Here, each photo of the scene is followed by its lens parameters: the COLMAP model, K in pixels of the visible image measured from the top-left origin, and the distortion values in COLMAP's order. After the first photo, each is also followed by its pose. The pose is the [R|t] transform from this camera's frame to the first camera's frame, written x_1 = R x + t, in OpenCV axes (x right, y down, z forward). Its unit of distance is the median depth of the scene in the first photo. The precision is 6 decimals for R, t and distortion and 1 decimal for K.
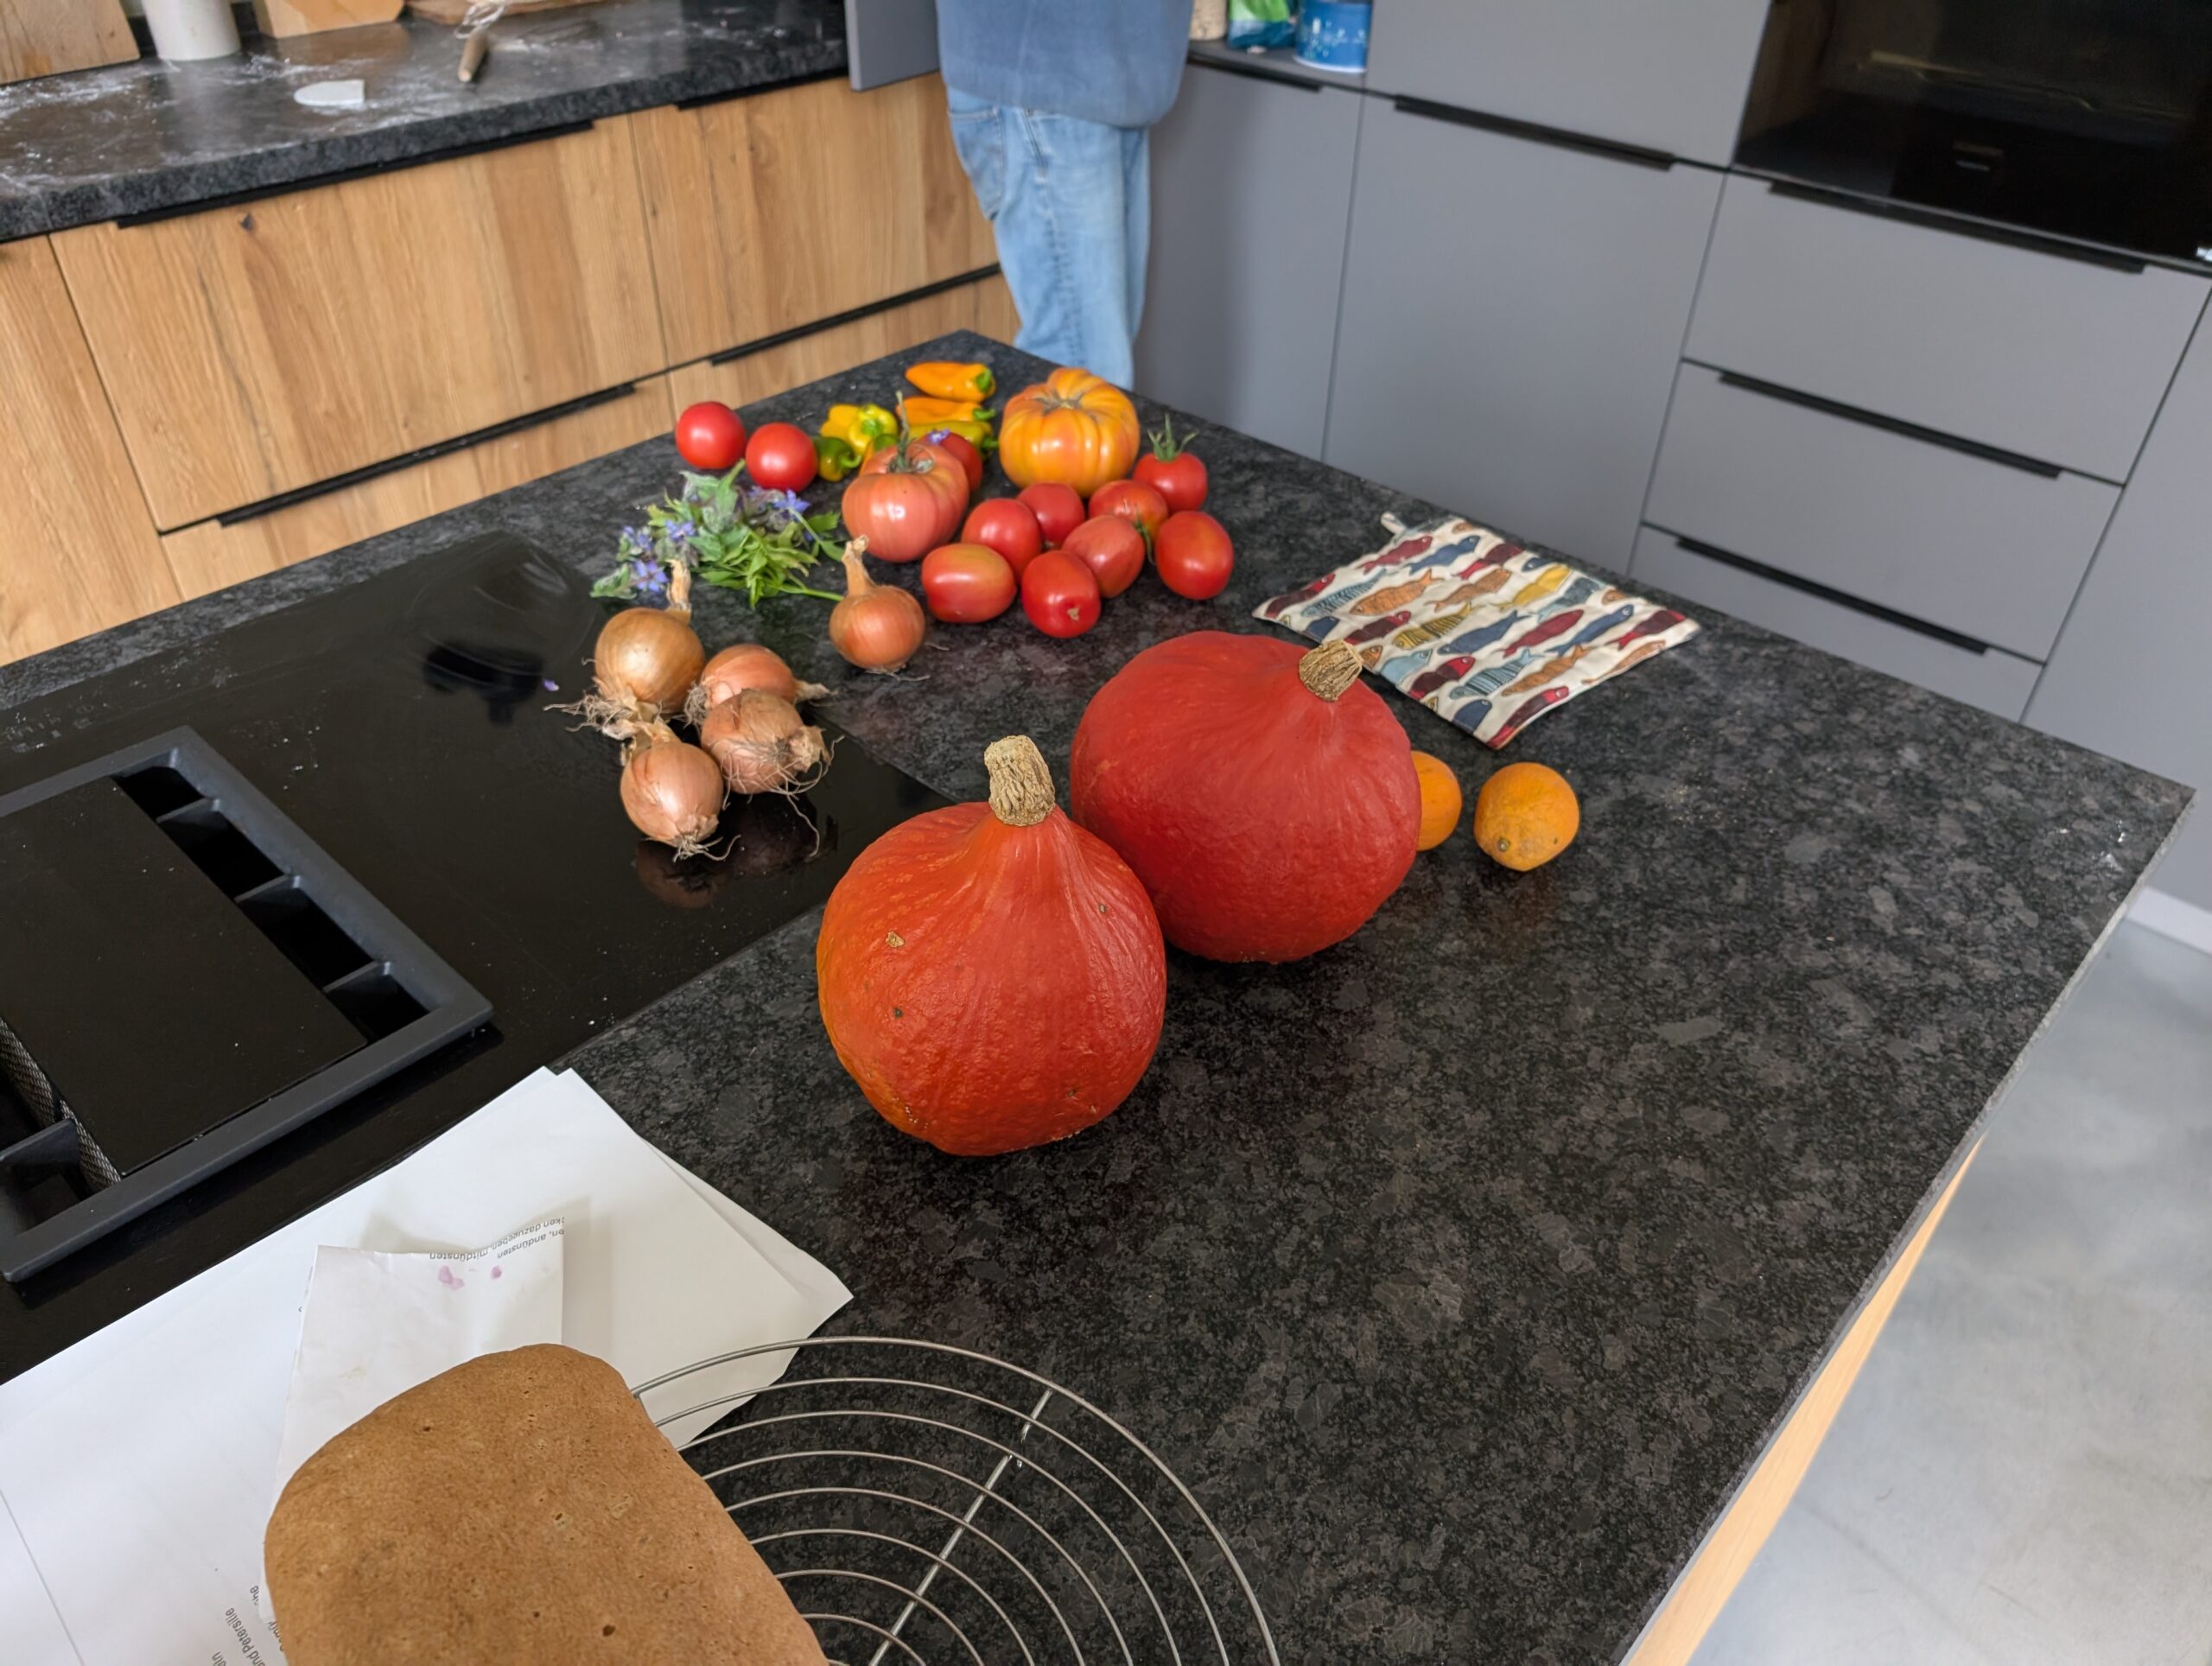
lens RADIAL K [[1588.1, 0, 1102.8], [0, 1588.1, 829.6], [0, 0, 1]] dist [-0.004435, -0.001025]
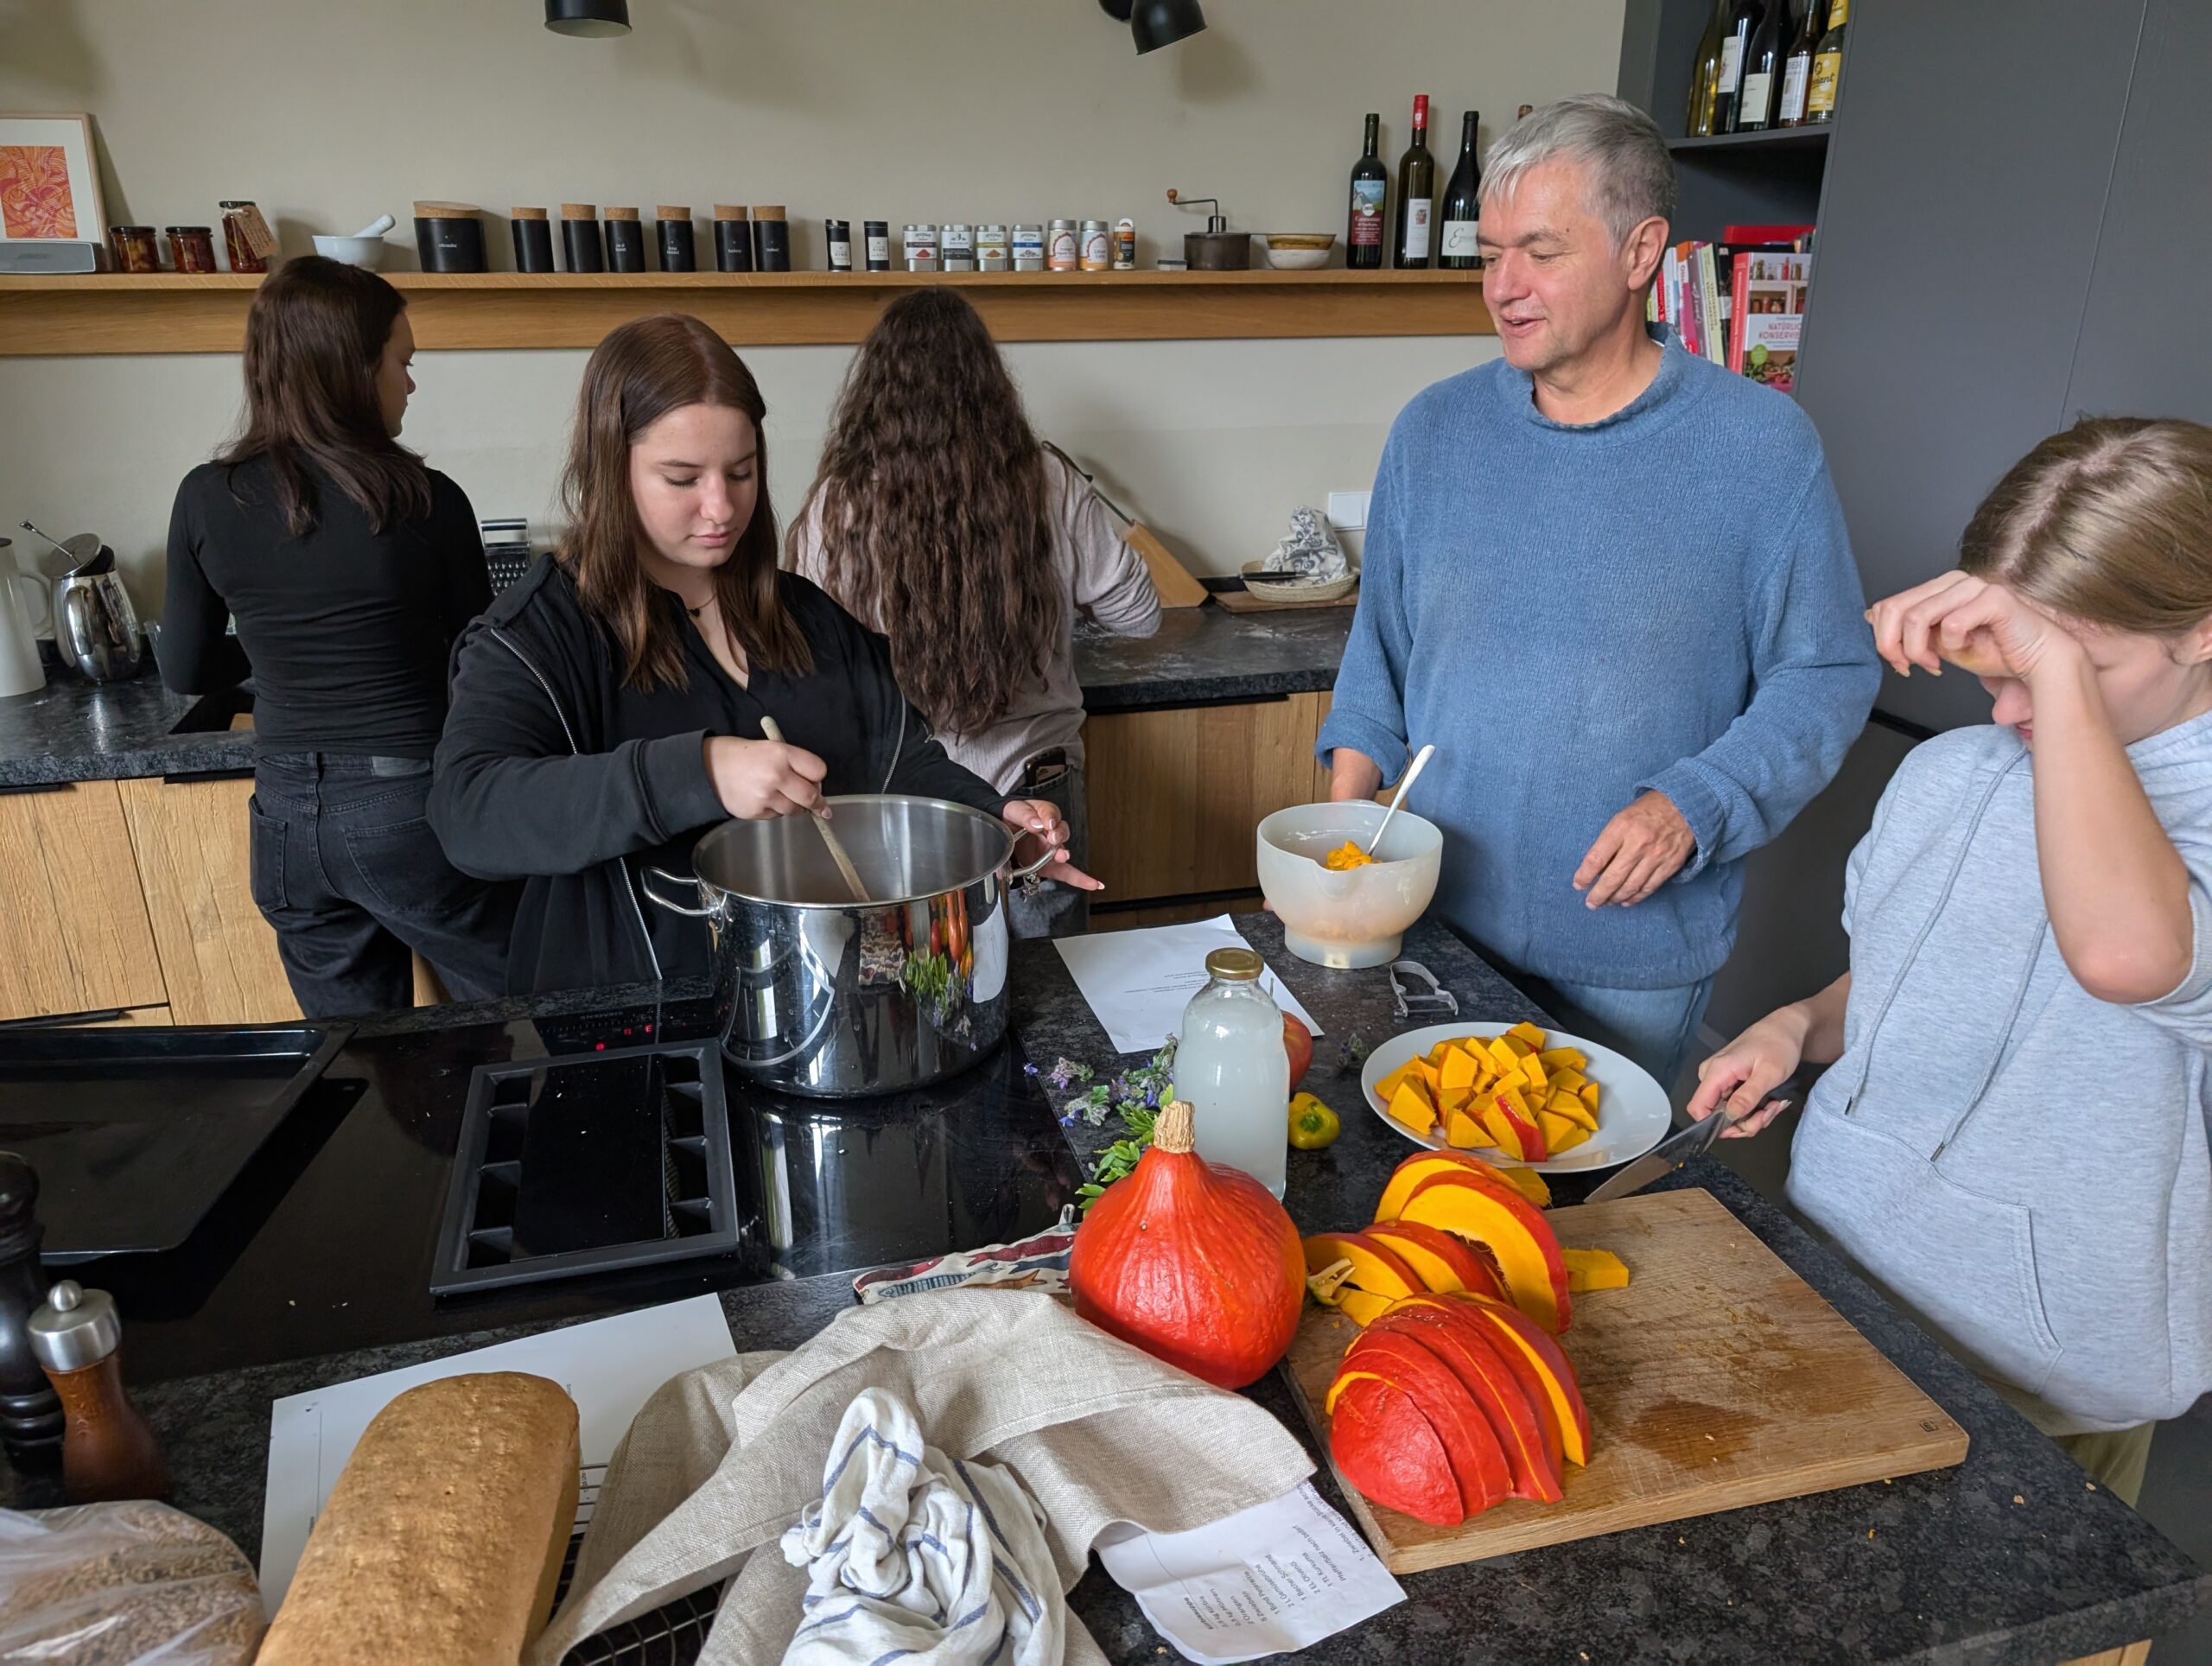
lens RADIAL K [[1588.1, 0, 1102.9], [0, 1588.1, 835.1], [0, 0, 1]] dist [-0.004435, -0.001025]
pose [[0.853809, 0.161538, -0.494889, 0.214109], [-0.306254, 0.924595, -0.226567, -0.004262], [0.420973, 0.345007, 0.838899, -0.107133]]
